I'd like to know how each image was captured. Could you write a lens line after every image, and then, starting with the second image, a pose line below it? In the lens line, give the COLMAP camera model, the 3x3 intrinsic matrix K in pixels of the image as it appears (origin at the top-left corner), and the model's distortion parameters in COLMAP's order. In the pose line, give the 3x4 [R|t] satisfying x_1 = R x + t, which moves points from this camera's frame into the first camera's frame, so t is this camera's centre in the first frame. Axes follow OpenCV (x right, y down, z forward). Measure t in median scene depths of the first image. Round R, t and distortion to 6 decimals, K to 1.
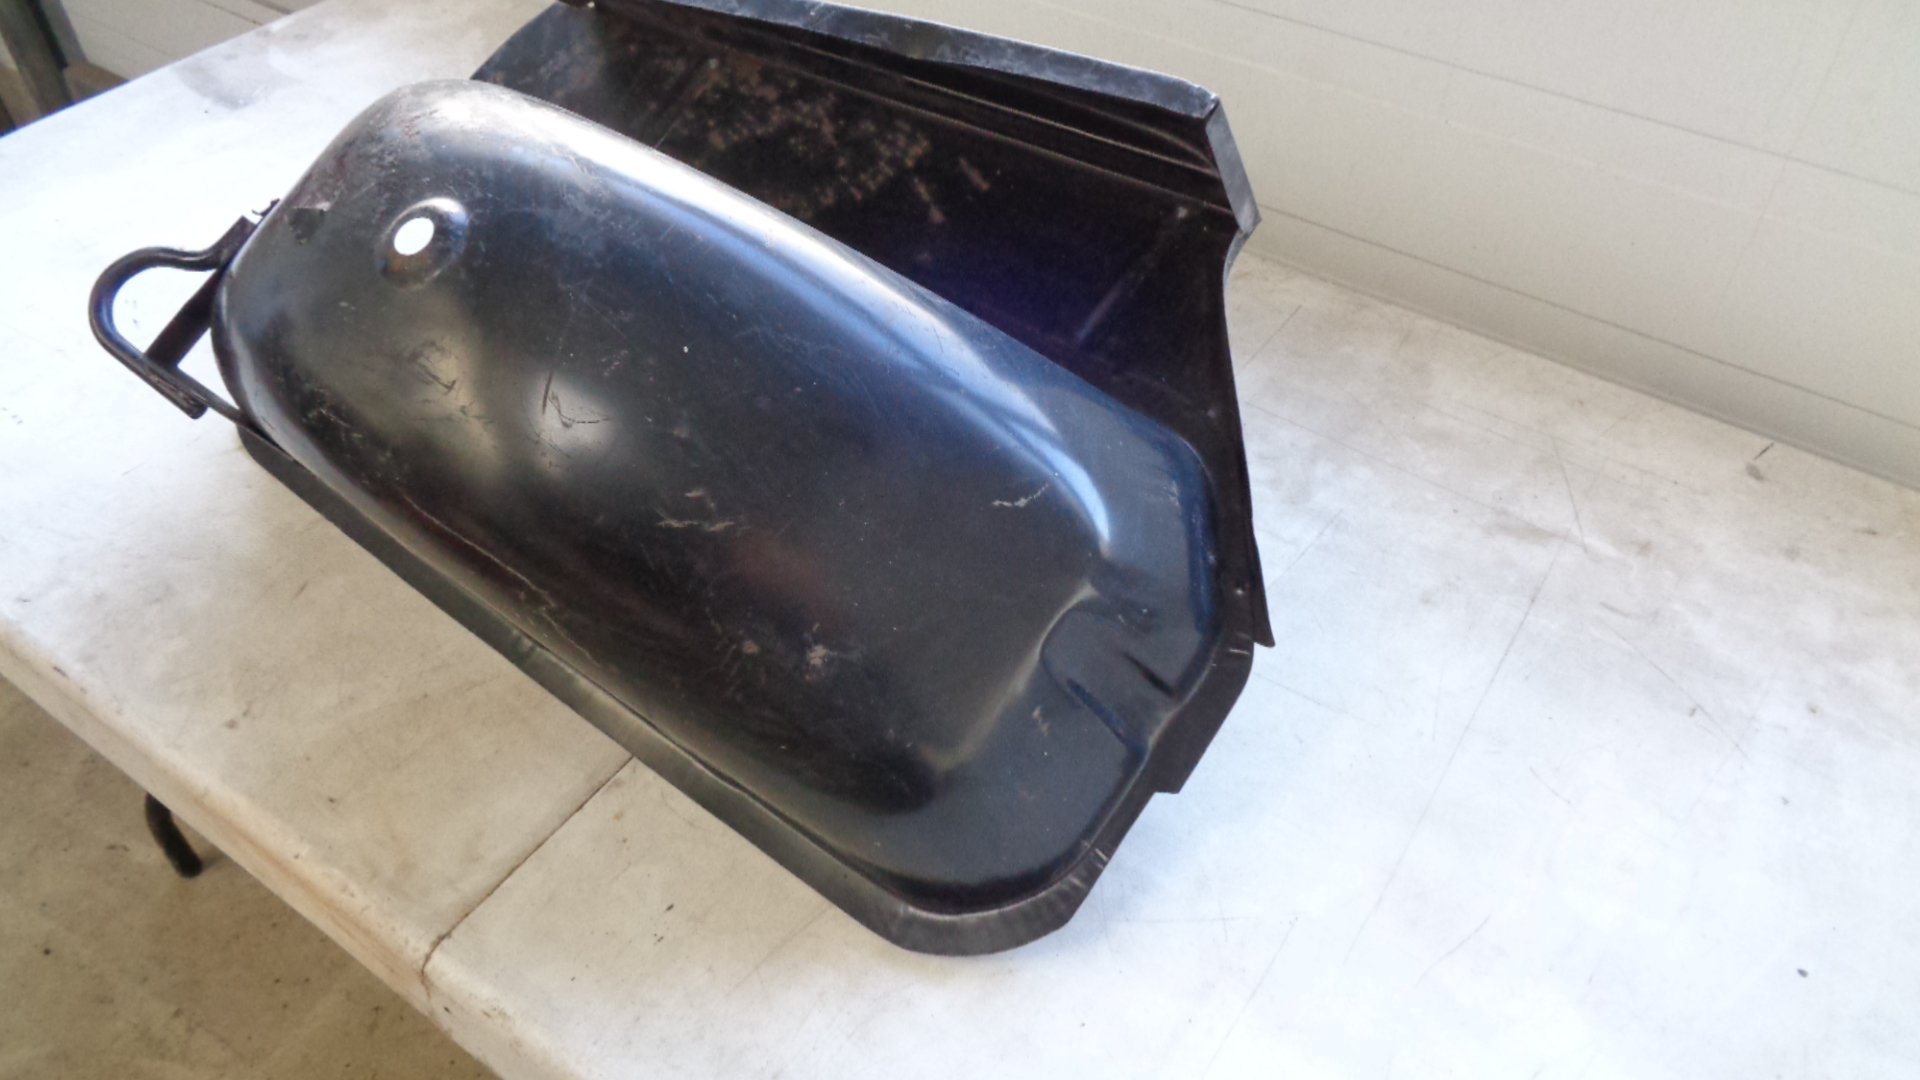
lens RADIAL K [[1422.7, 0, 960.0], [0, 1422.7, 540.0], [0, 0, 1]] dist [-0.000456, 0.004157]
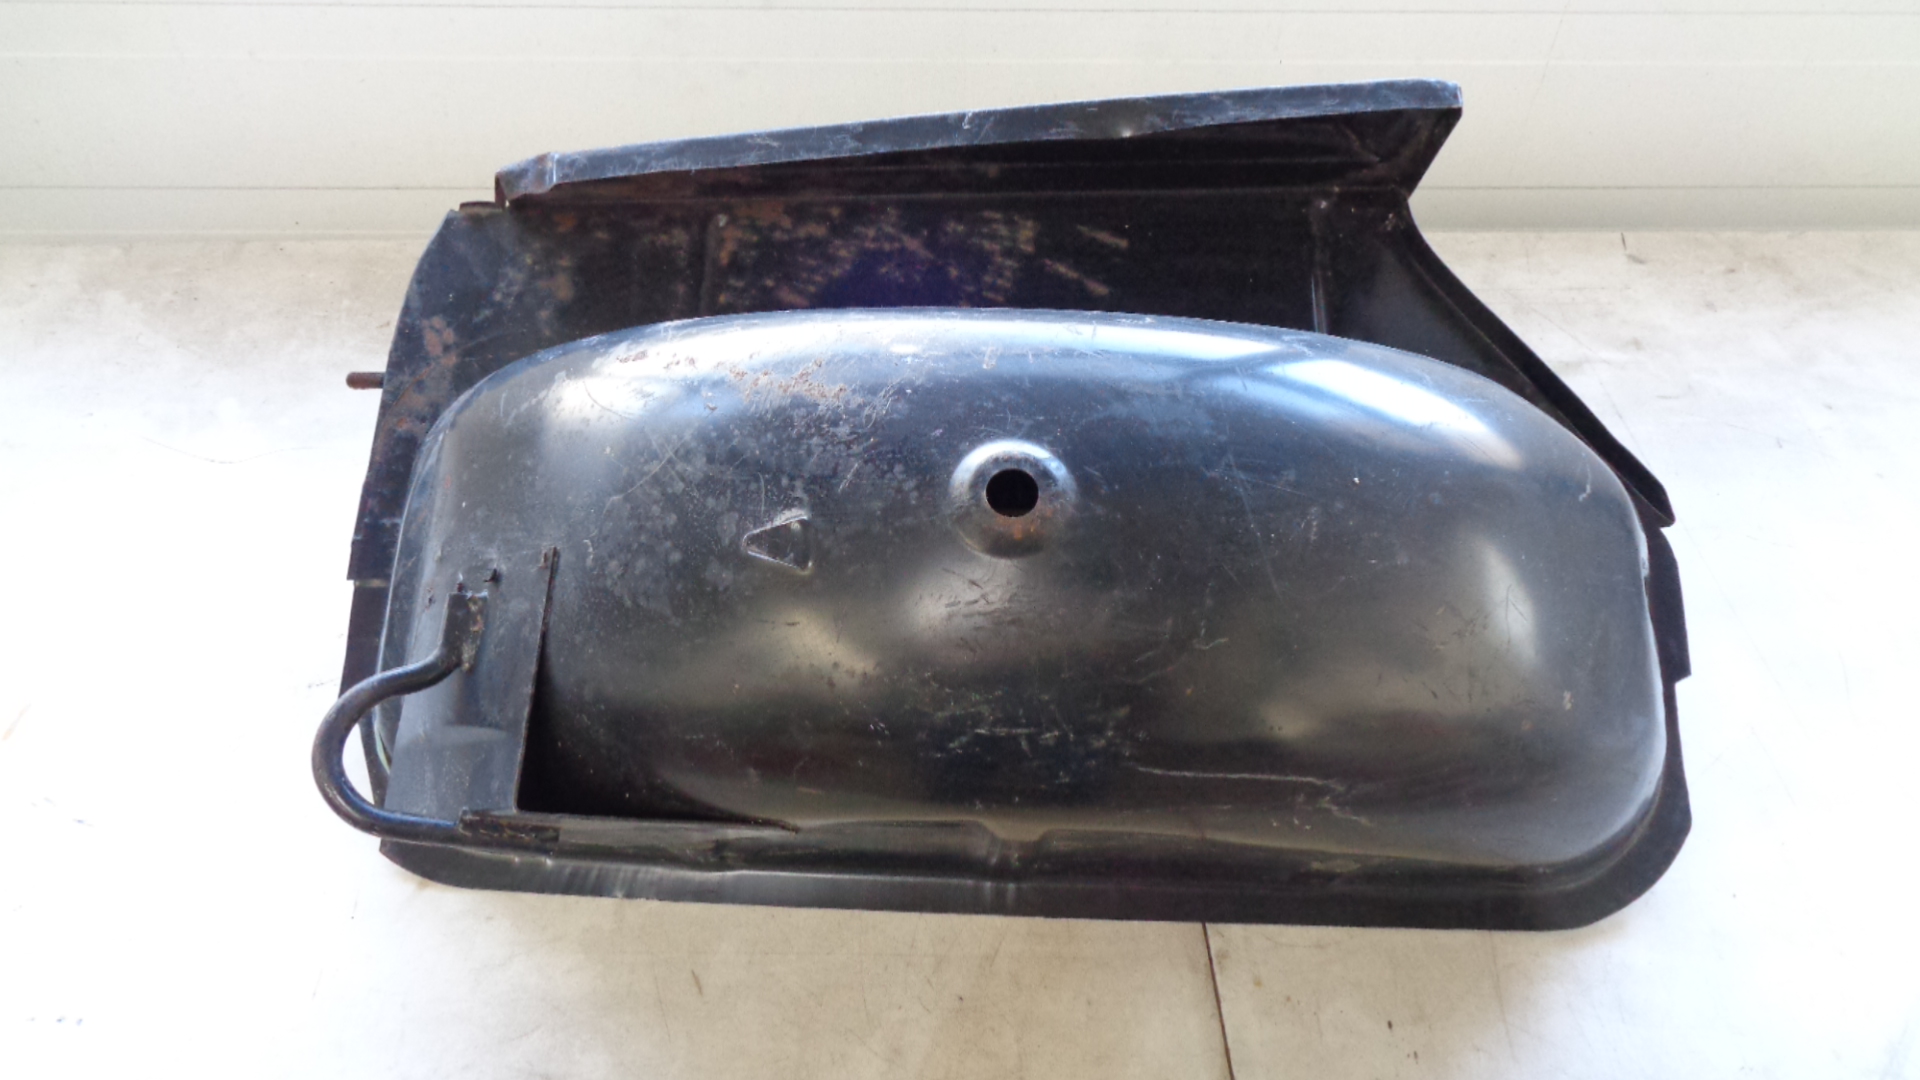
lens RADIAL K [[1422.7, 0, 960.0], [0, 1422.7, 540.0], [0, 0, 1]] dist [-0.000456, 0.004157]
pose [[0.792687, -0.416483, 0.445185, -0.578406], [0.409625, 0.904718, 0.117020, -0.217923], [-0.451503, 0.089598, 0.887759, 0.189549]]
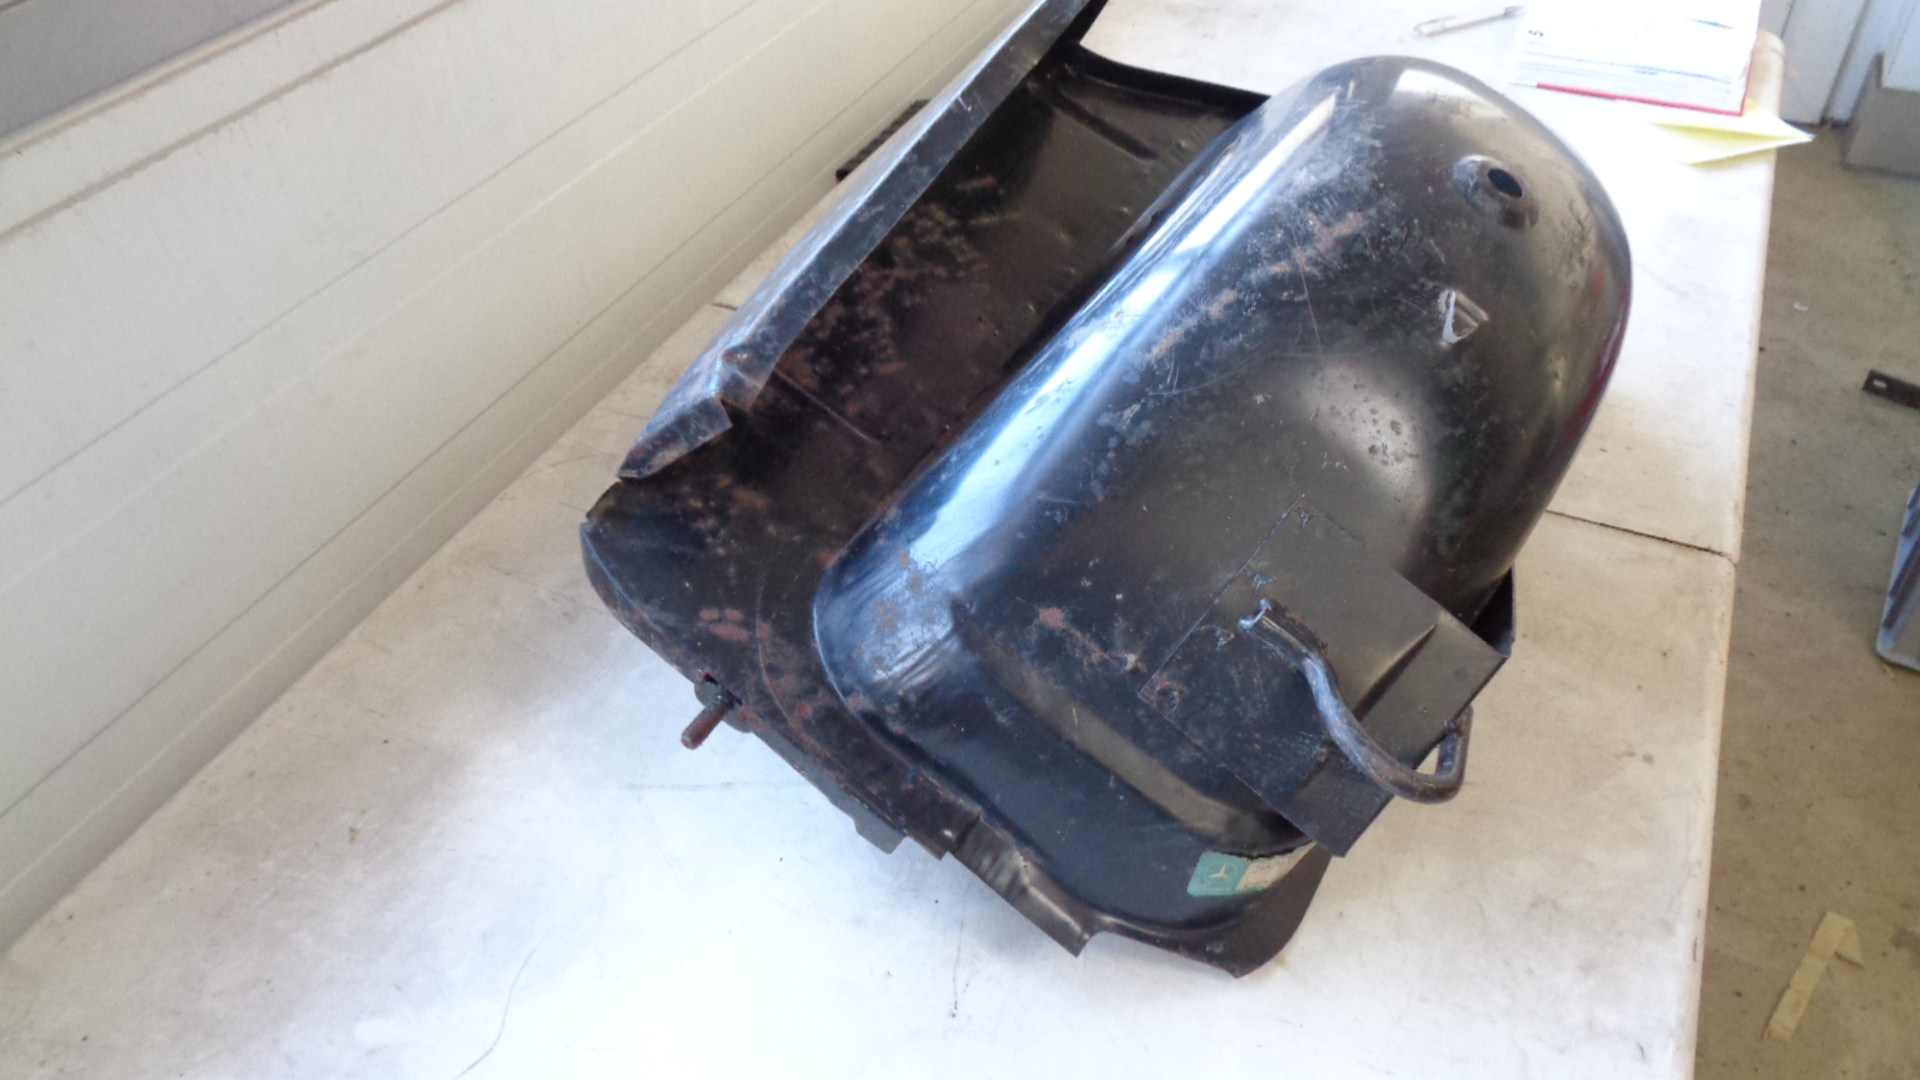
lens RADIAL K [[1468.5, 0, 964.9], [0, 1468.5, 548.0], [0, 0, 1]] dist [0.003038, 0.003699]
pose [[-0.177209, -0.635729, 0.751296, -0.967433], [0.712837, 0.443428, 0.543356, -0.723084], [-0.678573, 0.631839, 0.374591, 0.749058]]
